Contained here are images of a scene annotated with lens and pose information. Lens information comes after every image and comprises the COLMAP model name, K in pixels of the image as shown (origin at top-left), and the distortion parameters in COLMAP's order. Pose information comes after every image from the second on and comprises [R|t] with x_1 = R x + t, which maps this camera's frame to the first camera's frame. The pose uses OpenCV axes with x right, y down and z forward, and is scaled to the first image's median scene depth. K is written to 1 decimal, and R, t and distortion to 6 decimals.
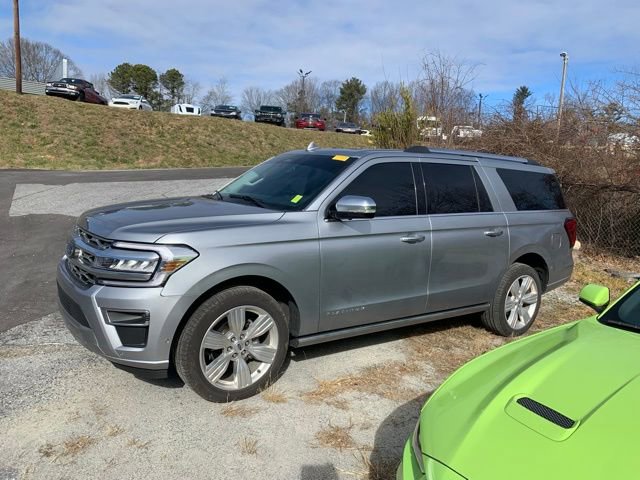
lens RADIAL K [[494.2, 0, 318.1], [0, 494.2, 239.1], [0, 0, 1]] dist [0.028223, -0.025469]
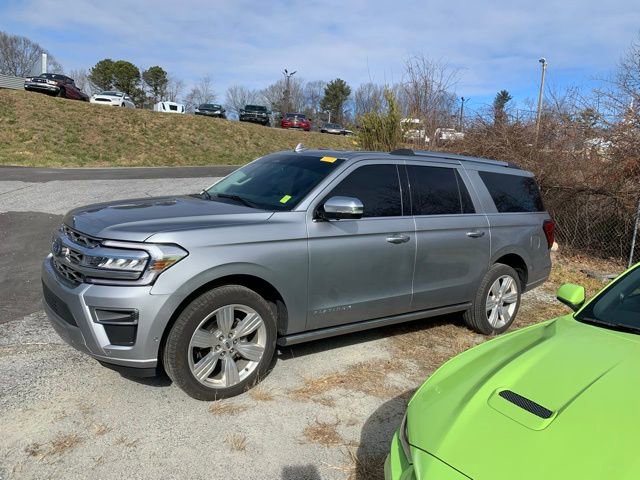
lens RADIAL K [[494.2, 0, 324.1], [0, 494.2, 235.5], [0, 0, 1]] dist [0.028223, -0.025469]
pose [[0.998943, 0.006534, 0.045492, -0.008131], [-0.006206, 0.999954, -0.007358, 0.000167], [-0.045538, 0.007068, 0.998938, -0.015097]]
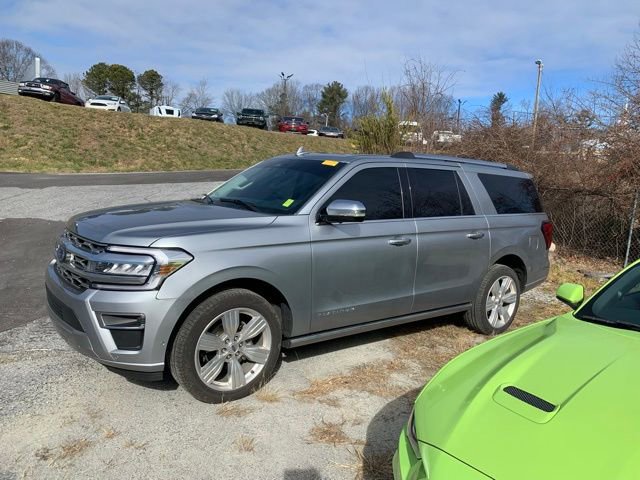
lens RADIAL K [[494.2, 0, 331.2], [0, 494.2, 245.1], [0, 0, 1]] dist [0.028223, -0.025469]
pose [[0.998003, -0.005798, 0.062899, -0.016959], [0.005475, 0.999971, 0.005299, 0.000827], [-0.062928, -0.004944, 0.998006, -0.023567]]
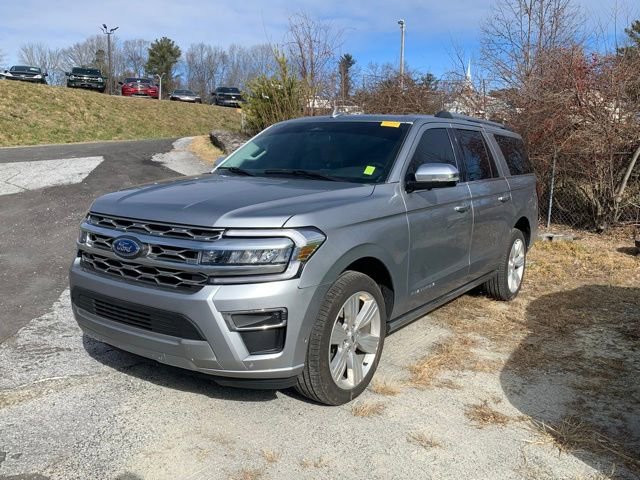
lens RADIAL K [[554.8, 0, 321.1], [0, 554.8, 236.9], [0, 0, 1]] dist [0.038226, -0.054197]
pose [[0.936909, -0.081534, 0.339932, -0.426165], [0.073148, 0.996618, 0.037435, -0.004307], [-0.341835, -0.010208, 0.939705, 0.072024]]
